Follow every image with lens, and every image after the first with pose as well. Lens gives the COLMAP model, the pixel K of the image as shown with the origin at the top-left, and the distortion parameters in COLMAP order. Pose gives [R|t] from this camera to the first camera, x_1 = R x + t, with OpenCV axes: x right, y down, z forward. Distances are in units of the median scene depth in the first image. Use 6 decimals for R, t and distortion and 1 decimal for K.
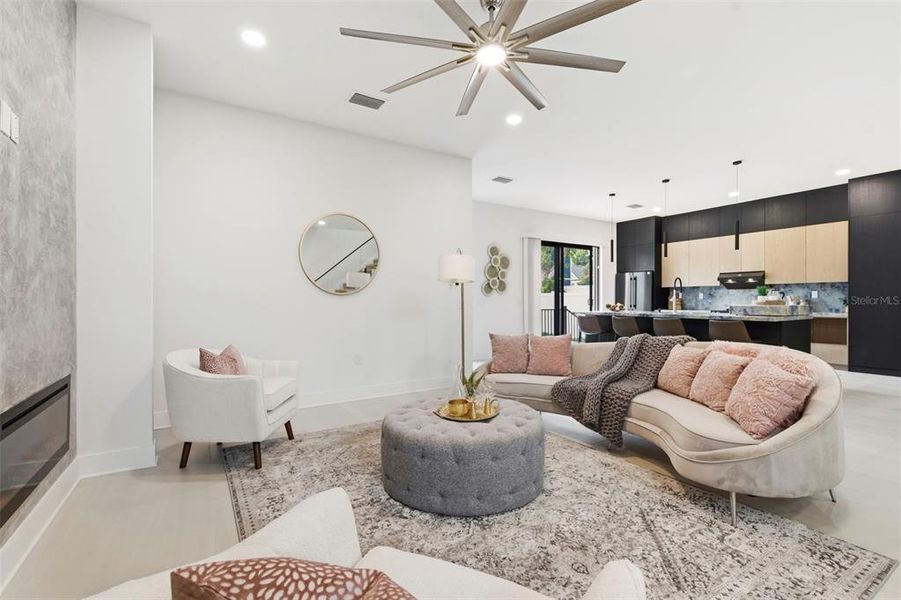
lens RADIAL K [[401.2, 0, 448.6], [0, 401.2, 300.2], [0, 0, 1]] dist [0.004998, 0.000114]
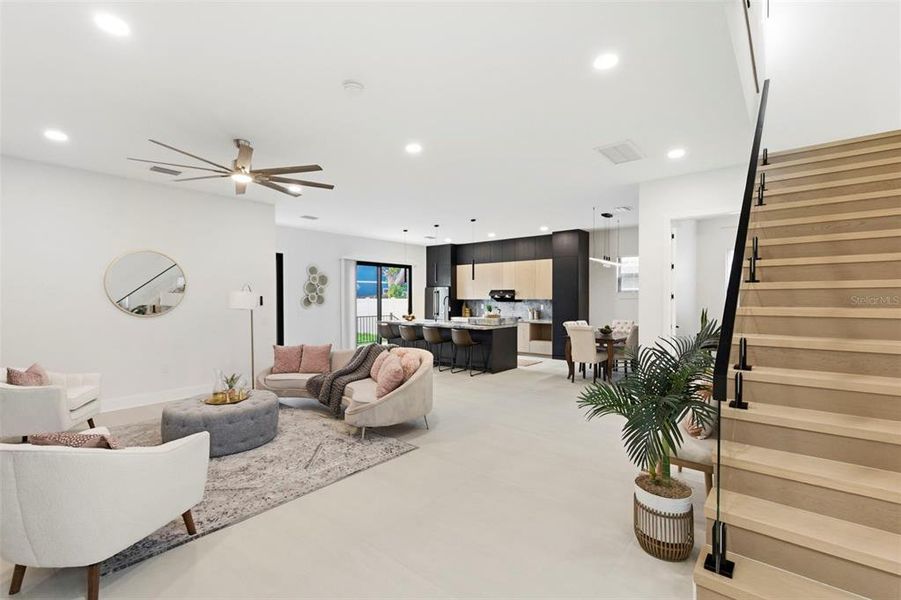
lens RADIAL K [[405.0, 0, 449.4], [0, 405.0, 301.7], [0, 0, 1]] dist [0.003182, 0.000576]
pose [[0.950738, -0.000831, 0.309993, 0.156820], [-0.001390, 0.999975, 0.006942, -0.048526], [-0.309991, -0.007031, 0.950714, -0.322695]]
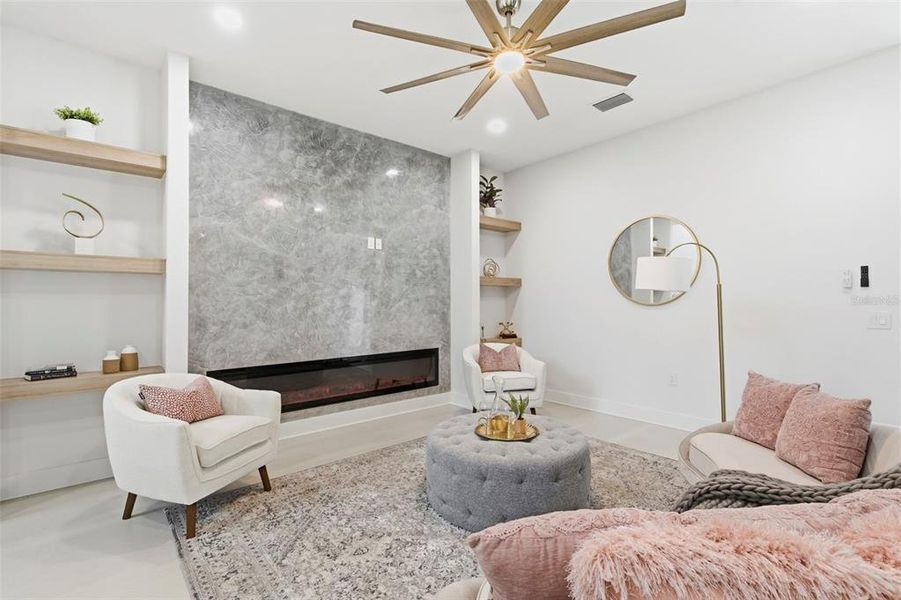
lens RADIAL K [[405.0, 0, 449.4], [0, 405.0, 301.7], [0, 0, 1]] dist [0.003182, 0.000576]
pose [[0.153383, -0.002038, -0.988165, 0.411380], [0.006114, 0.999981, -0.001113, -0.016718], [0.988148, -0.005871, 0.153393, 0.286981]]
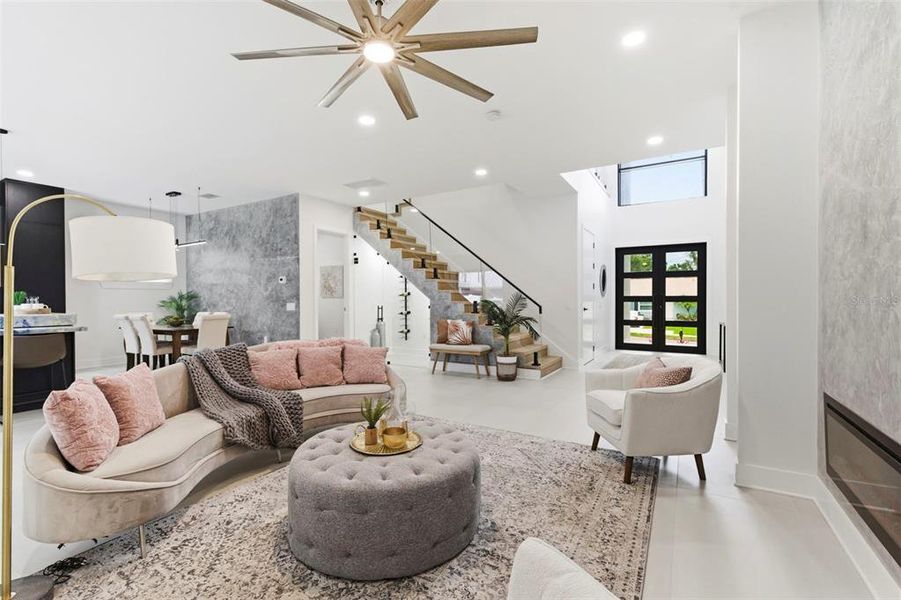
lens RADIAL K [[401.2, 0, 448.6], [0, 401.2, 300.2], [0, 0, 1]] dist [0.004998, 0.000114]
pose [[-0.457296, 0.001696, 0.889313, -0.322517], [0.004693, 0.999989, 0.000506, -0.011149], [-0.889302, 0.004405, -0.457299, 0.520264]]
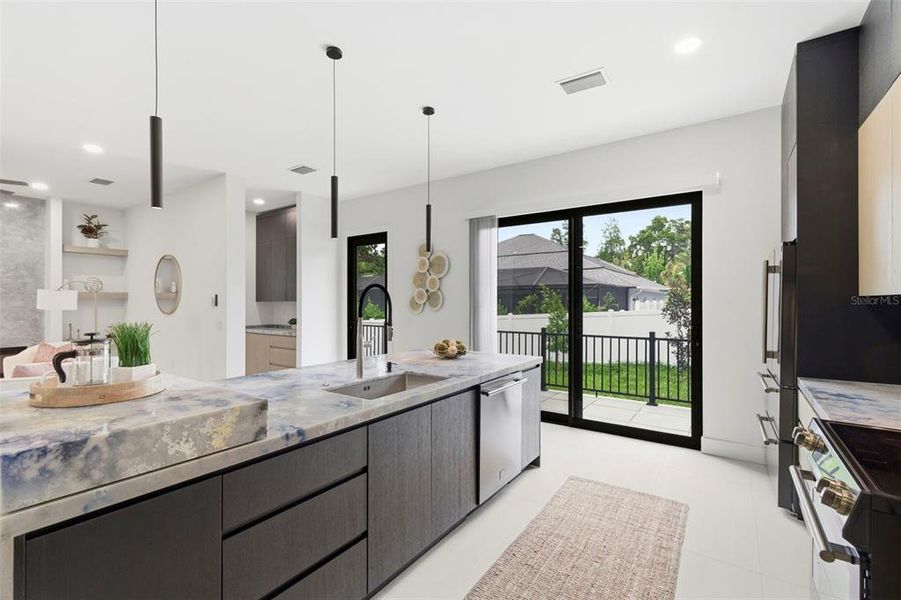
lens RADIAL K [[401.2, 0, 448.6], [0, 401.2, 300.2], [0, 0, 1]] dist [0.004998, 0.000114]
pose [[0.392331, -0.001361, -0.919823, 0.972243], [0.000860, 0.999999, -0.001113, -0.042642], [0.919824, -0.000354, 0.392332, 0.953638]]
